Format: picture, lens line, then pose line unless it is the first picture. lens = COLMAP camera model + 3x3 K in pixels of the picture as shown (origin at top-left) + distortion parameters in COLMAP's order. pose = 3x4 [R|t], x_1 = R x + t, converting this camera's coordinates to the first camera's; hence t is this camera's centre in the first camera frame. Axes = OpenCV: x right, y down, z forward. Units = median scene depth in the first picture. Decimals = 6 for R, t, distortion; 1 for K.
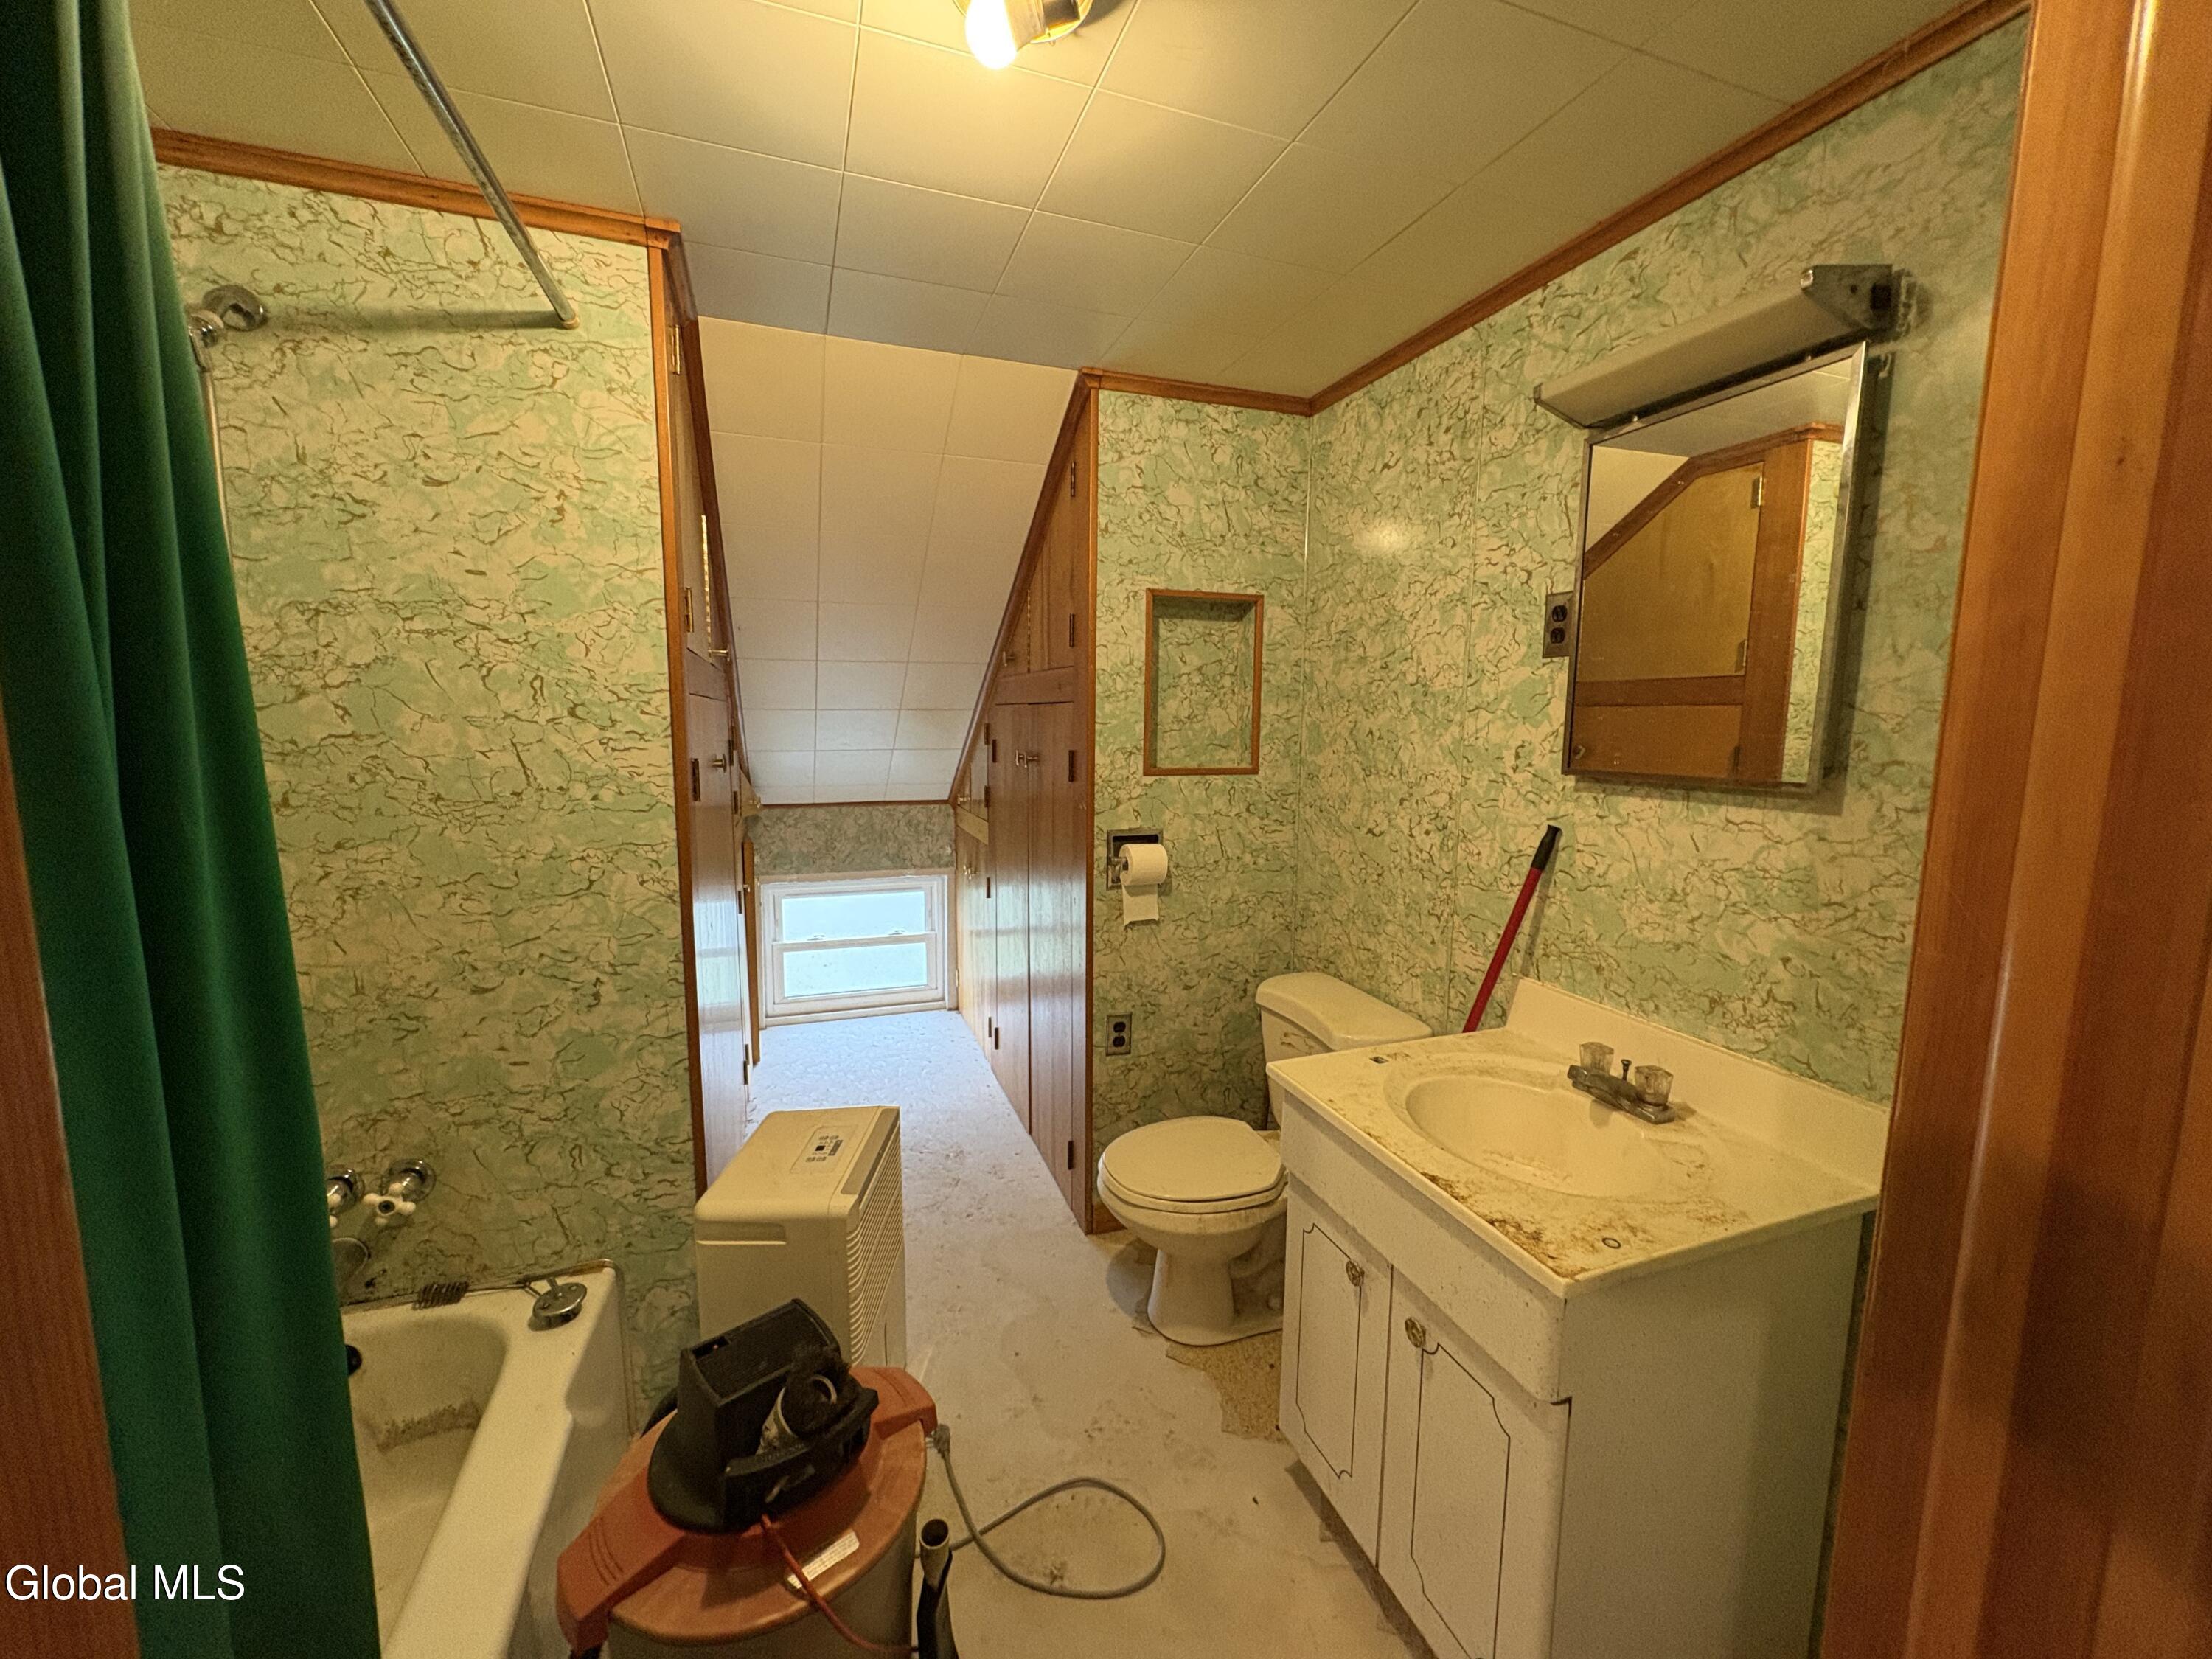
lens RADIAL K [[878.9, 0, 1093.4], [0, 878.9, 830.0], [0, 0, 1]] dist [-0.000381, 0.000393]
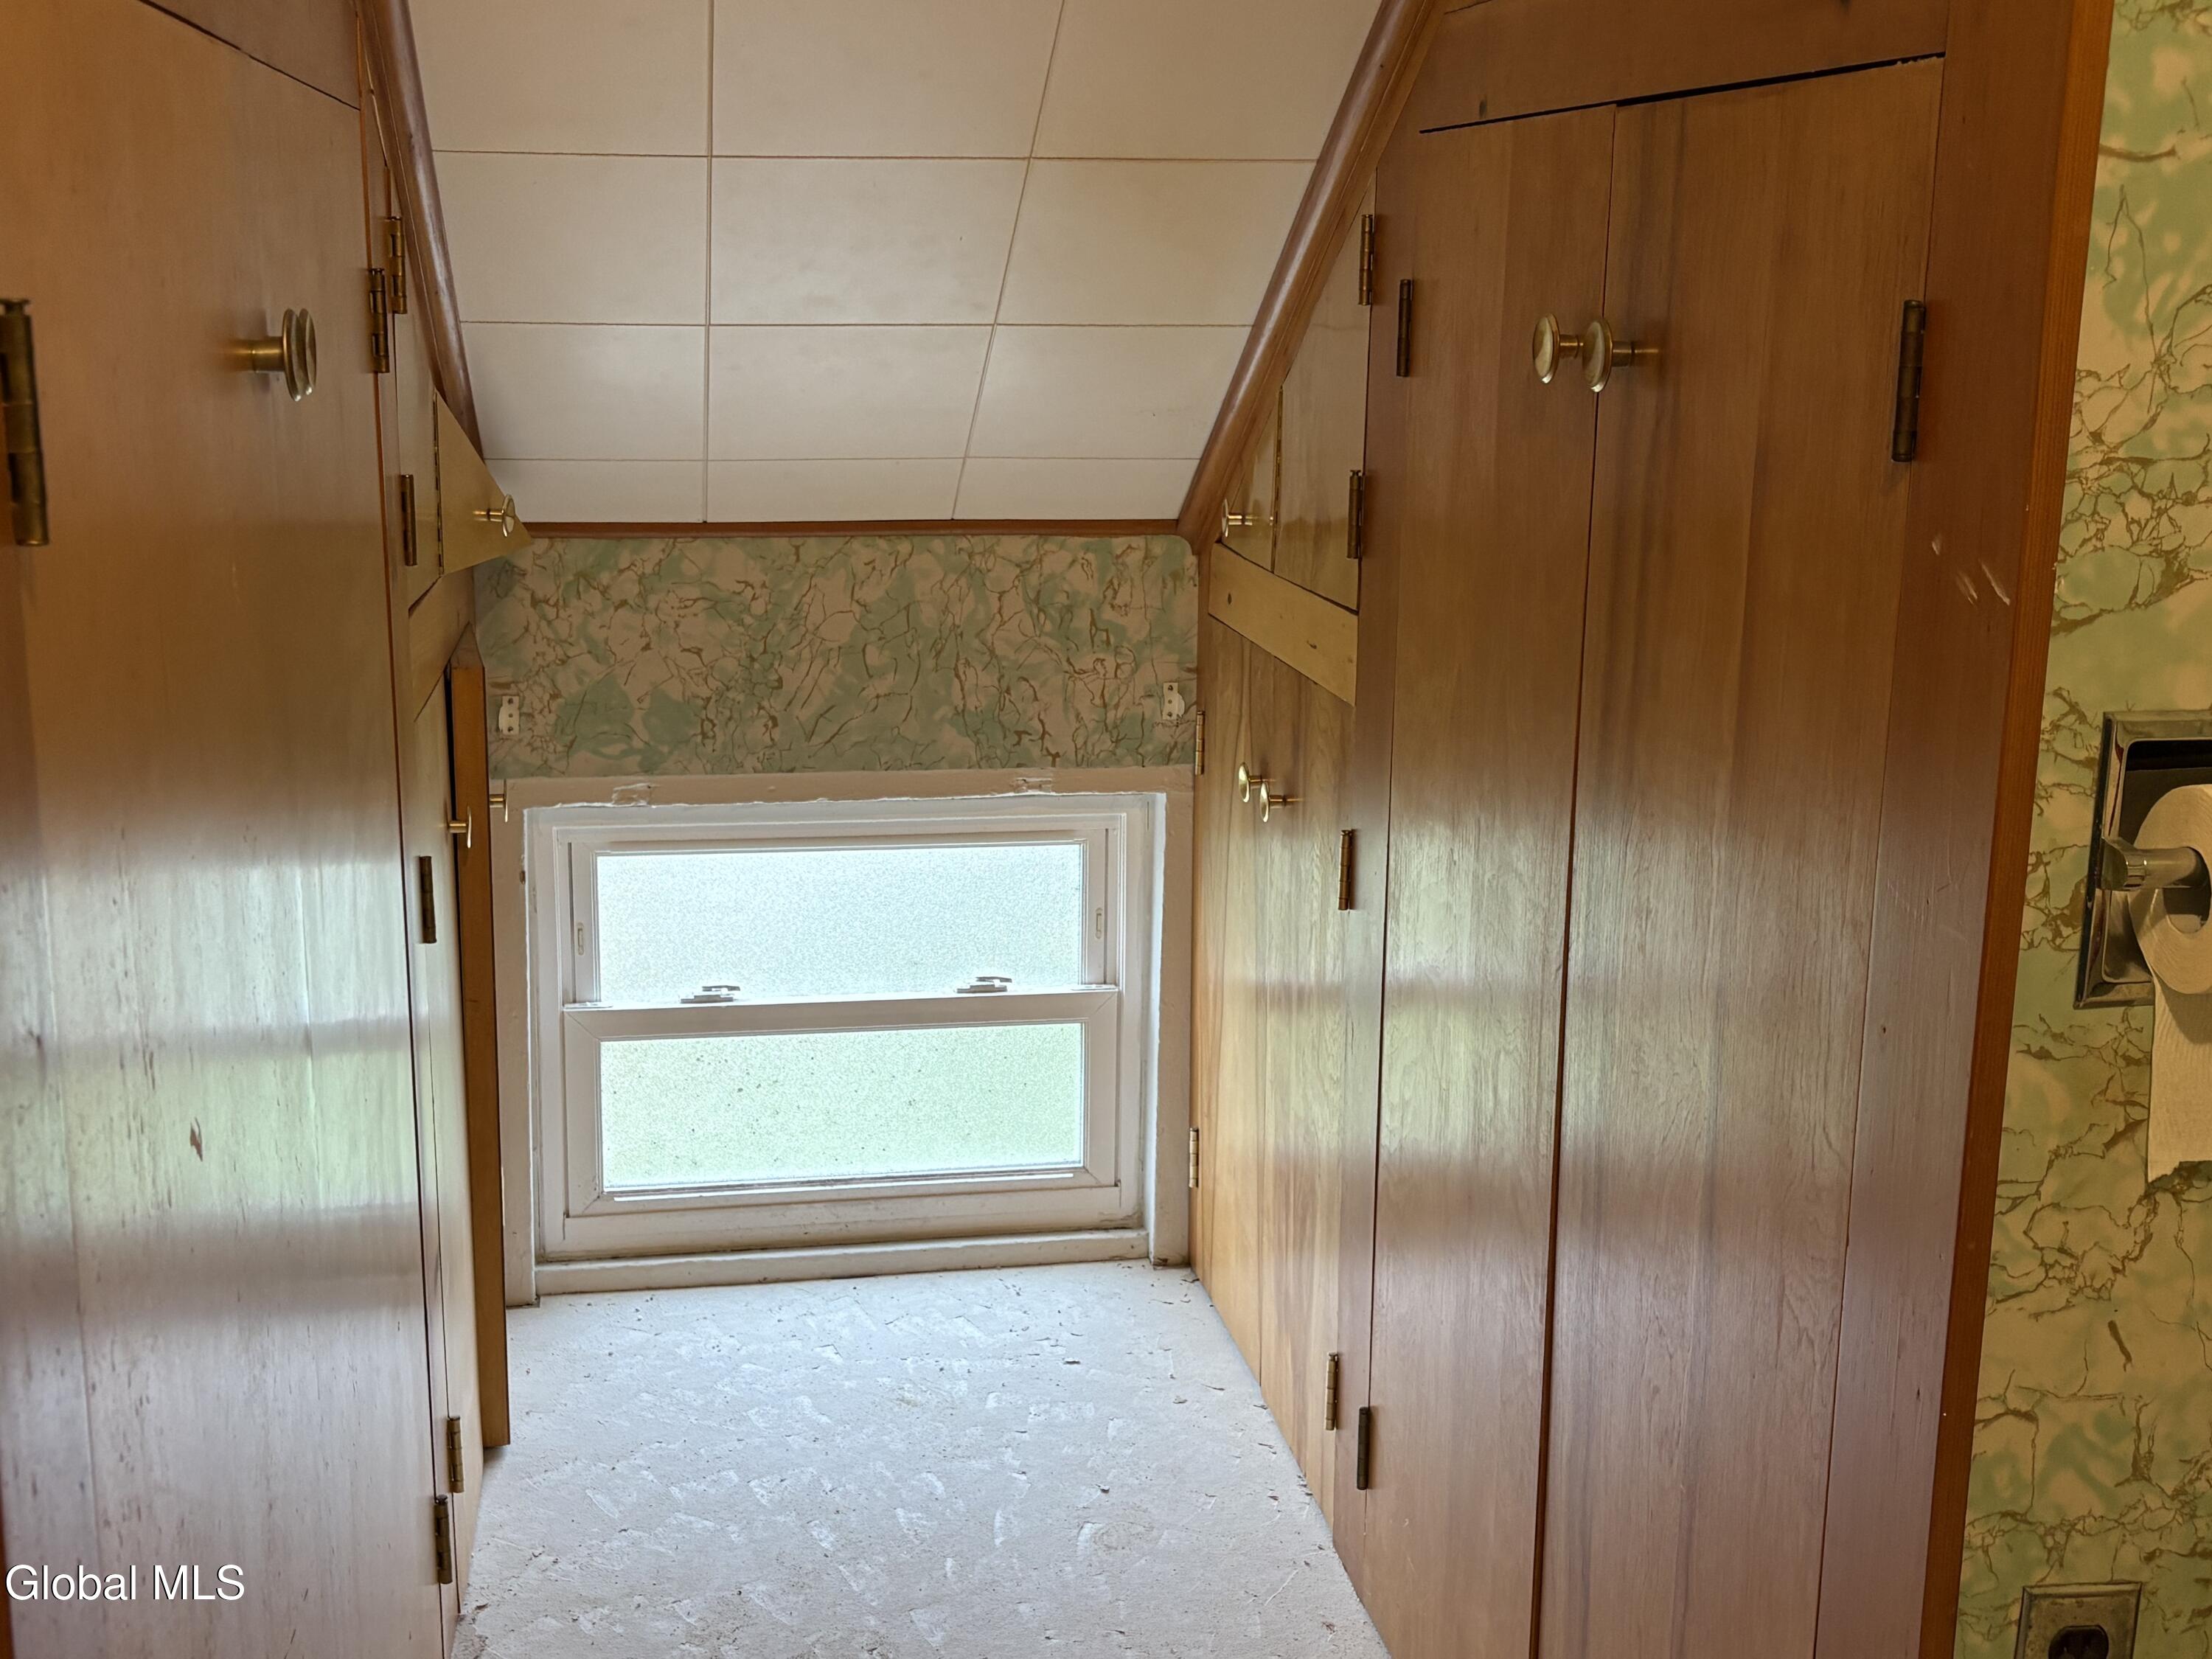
lens RADIAL K [[2526.7, 0, 1109.9], [0, 2526.7, 825.1], [0, 0, 1]] dist [0.080067, 0.000000]
pose [[0.987317, 0.039801, -0.153692, -0.074950], [-0.025819, 0.995431, 0.091924, -0.013847], [0.156648, -0.086790, 0.983834, 0.257105]]
